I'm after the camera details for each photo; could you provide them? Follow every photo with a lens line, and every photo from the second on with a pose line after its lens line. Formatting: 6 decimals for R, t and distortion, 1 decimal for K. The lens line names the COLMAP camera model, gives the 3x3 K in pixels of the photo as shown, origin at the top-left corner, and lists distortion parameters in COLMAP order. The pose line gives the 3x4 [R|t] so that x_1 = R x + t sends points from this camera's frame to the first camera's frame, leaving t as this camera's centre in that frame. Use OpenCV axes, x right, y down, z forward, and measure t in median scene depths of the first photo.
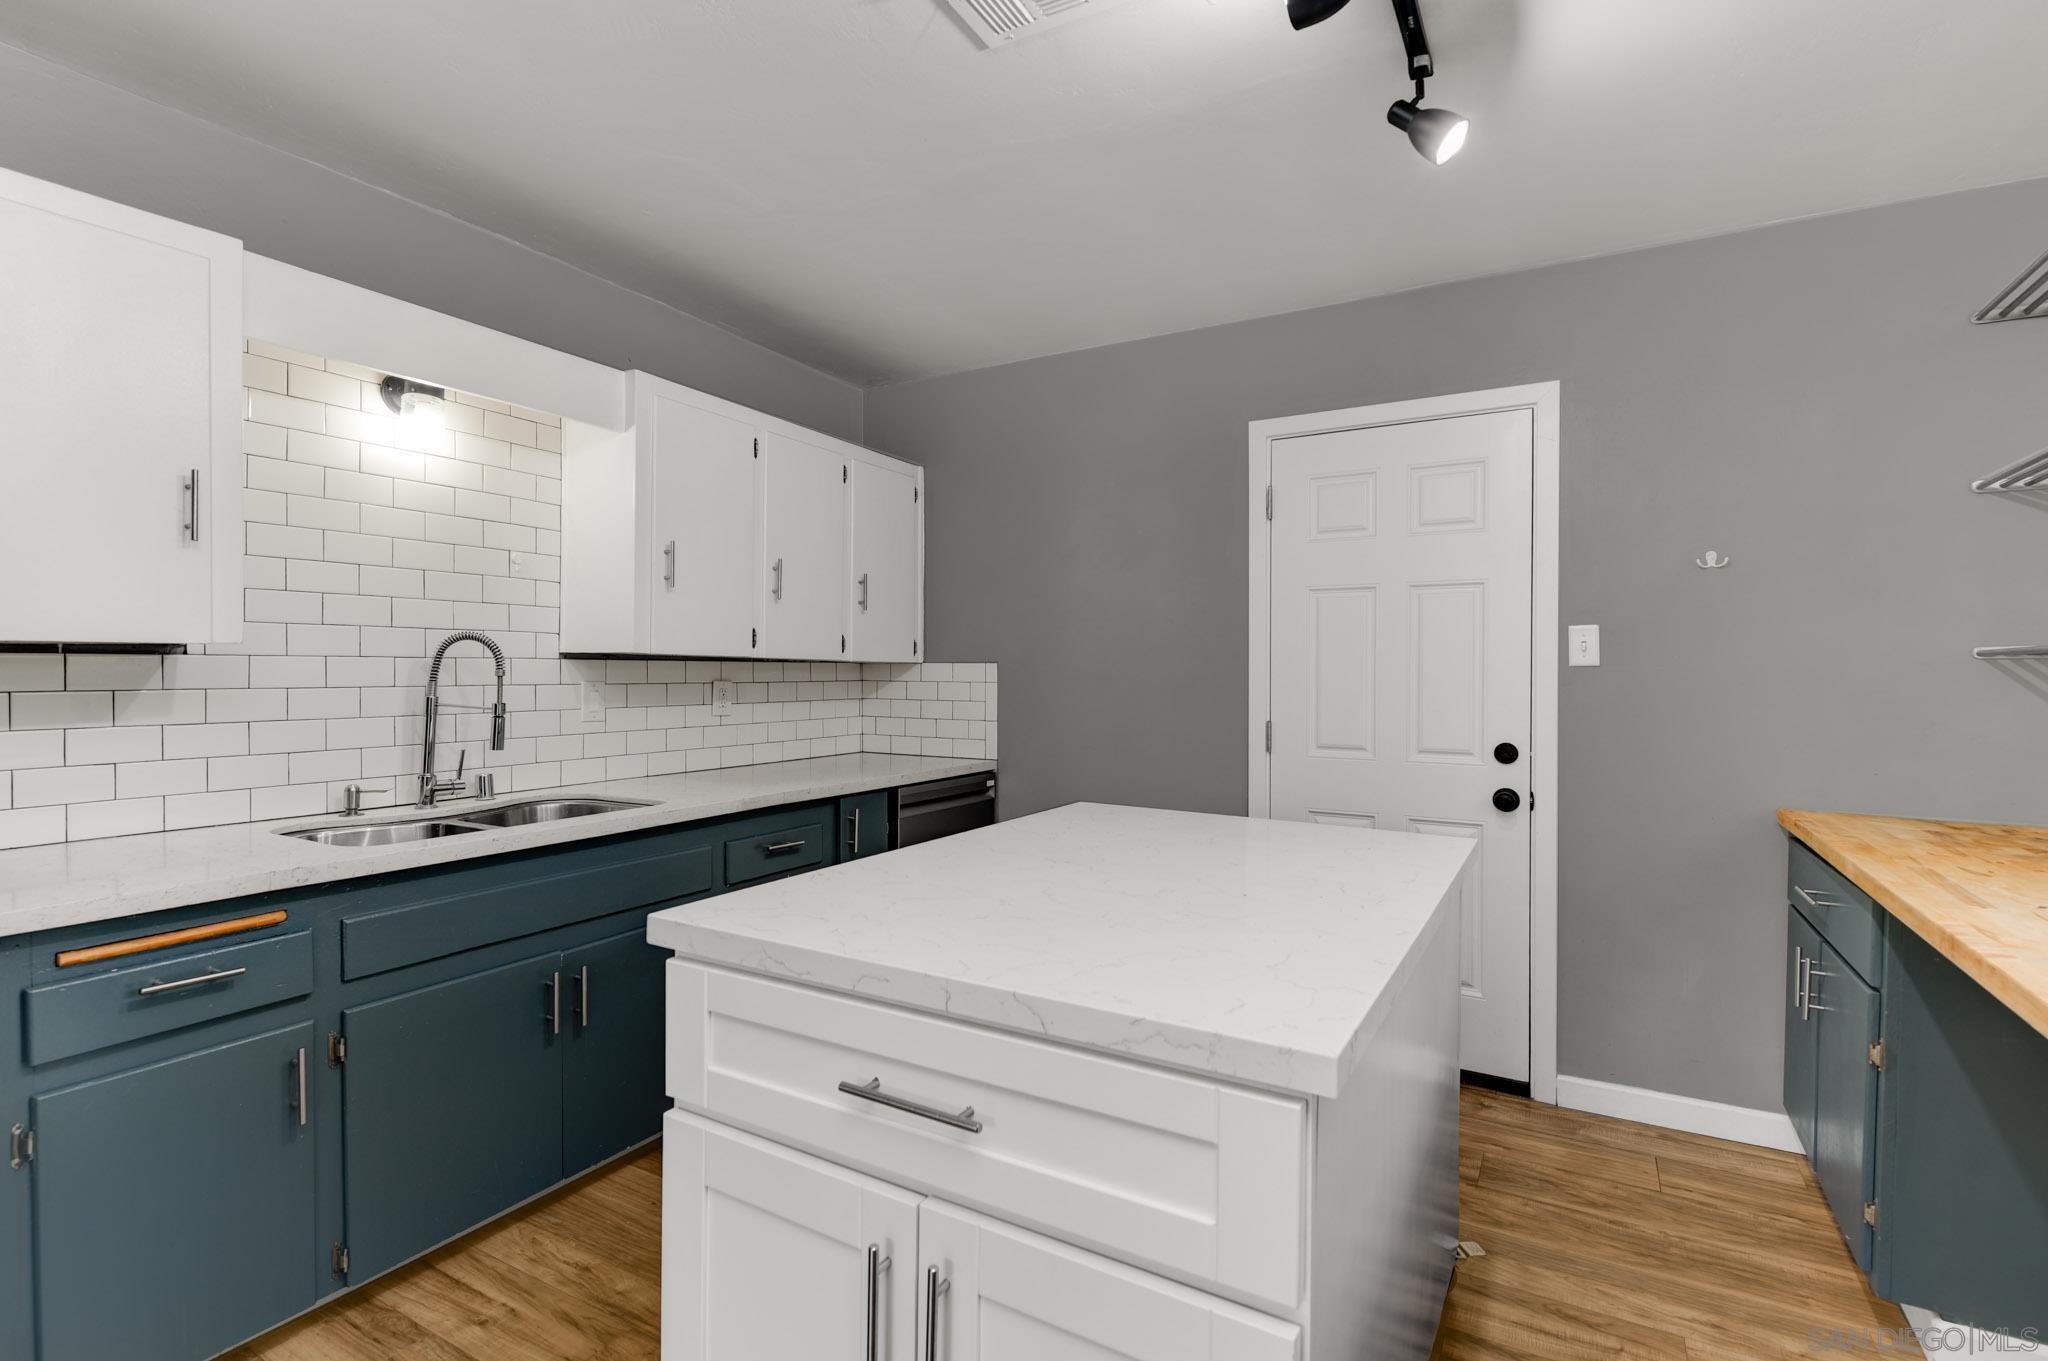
lens RADIAL K [[929.2, 0, 1024.0], [0, 929.2, 680.5], [0, 0, 1]] dist [0.009714, -0.011825]
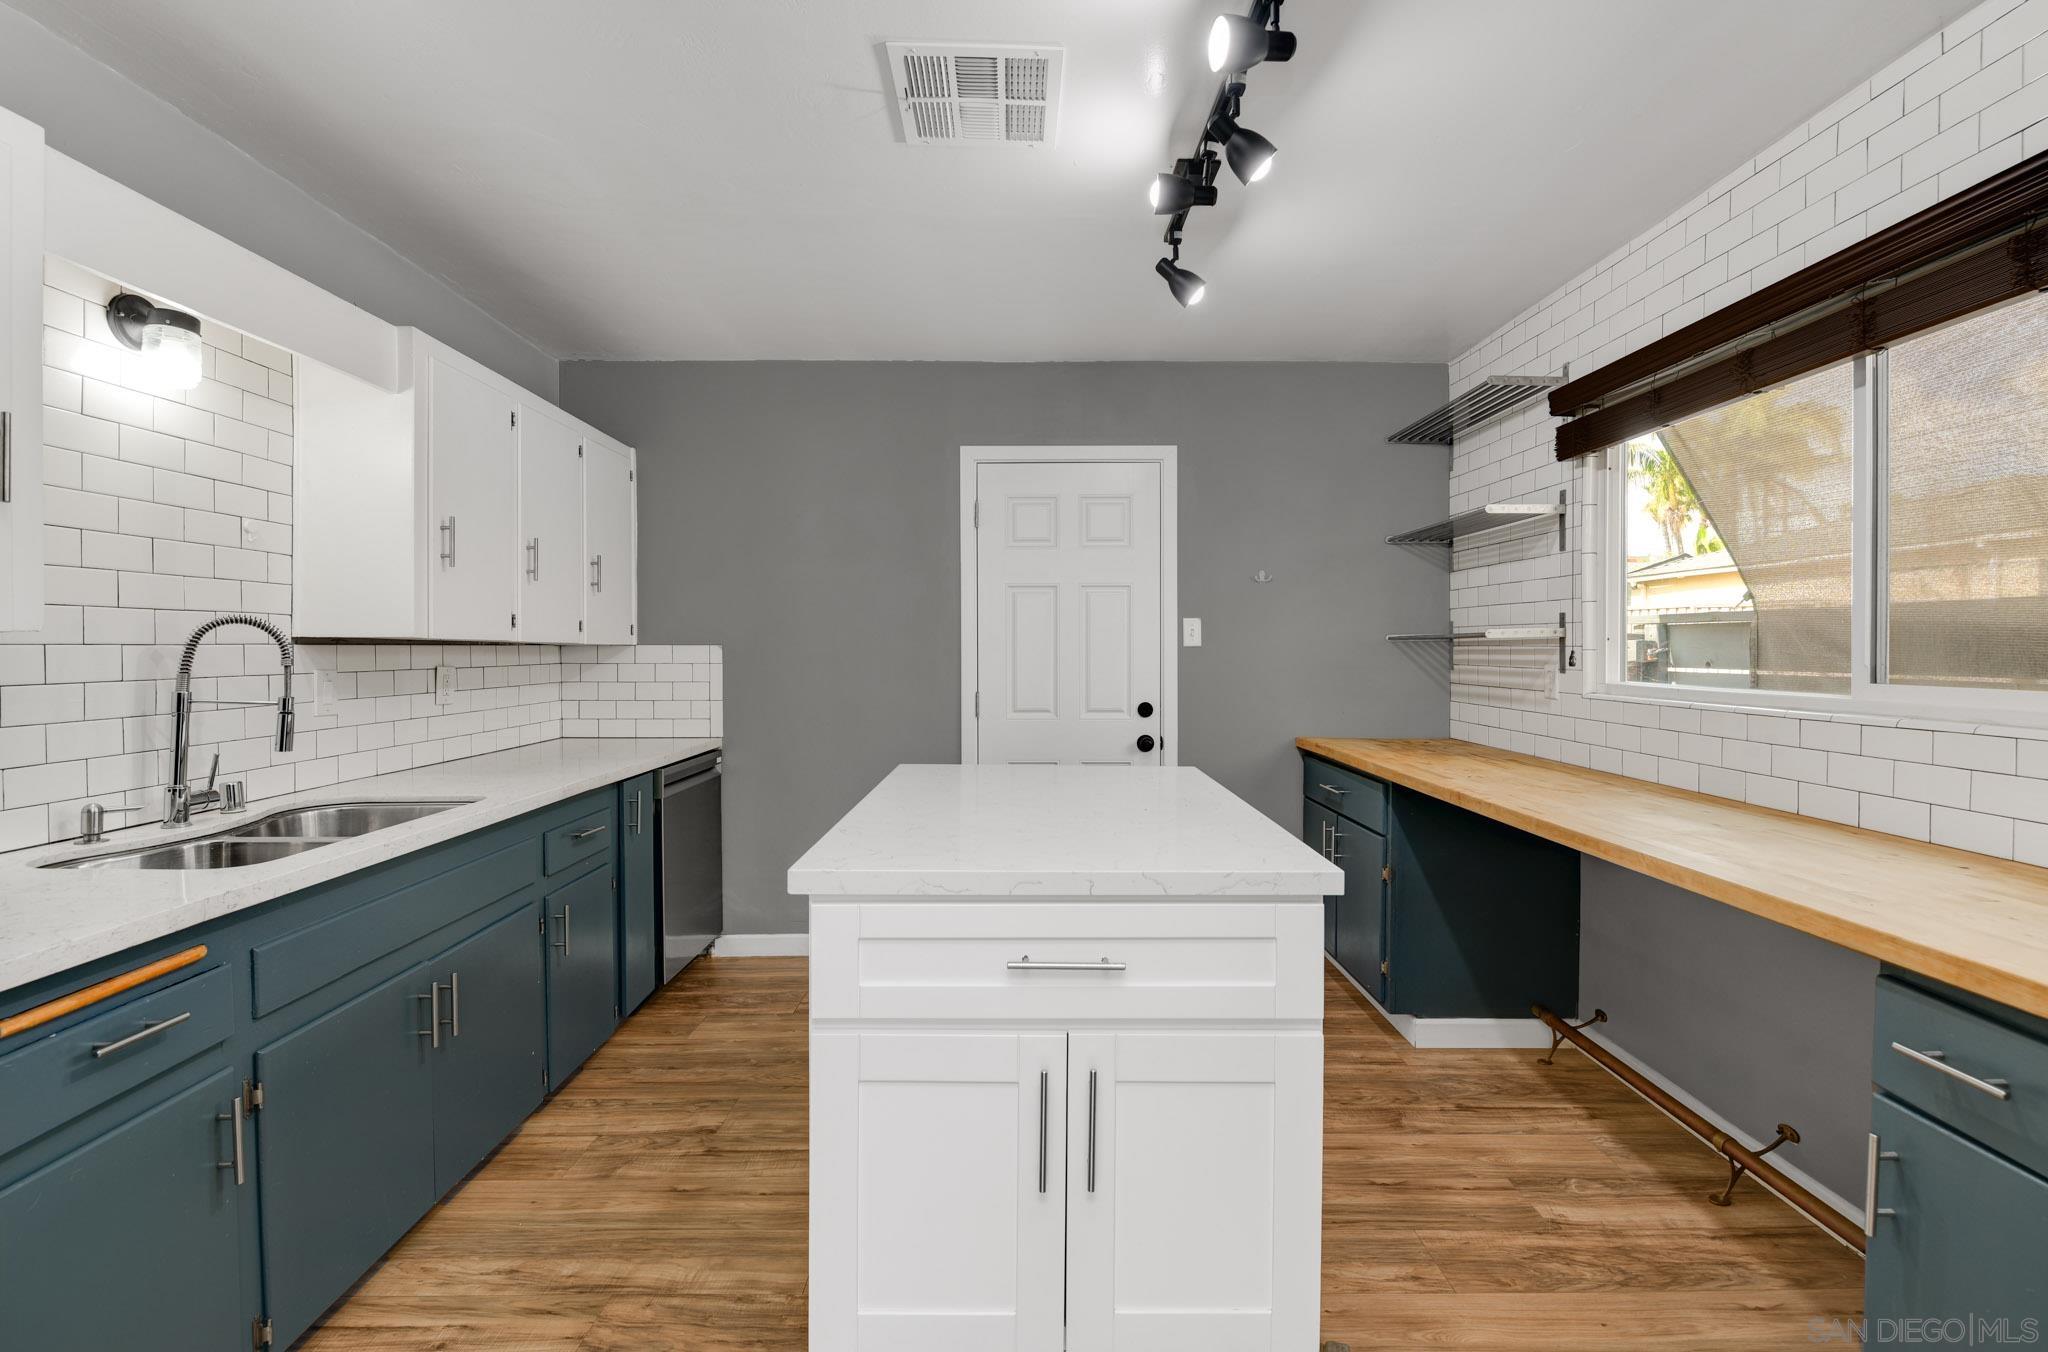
lens RADIAL K [[892.3, 0, 1024.8], [0, 892.3, 659.0], [0, 0, 1]] dist [0.001526, -0.010763]
pose [[0.859157, -0.011965, 0.511573, -0.391706], [0.010246, 0.999928, 0.006180, -0.008963], [-0.511610, -0.000068, 0.859218, -0.061987]]
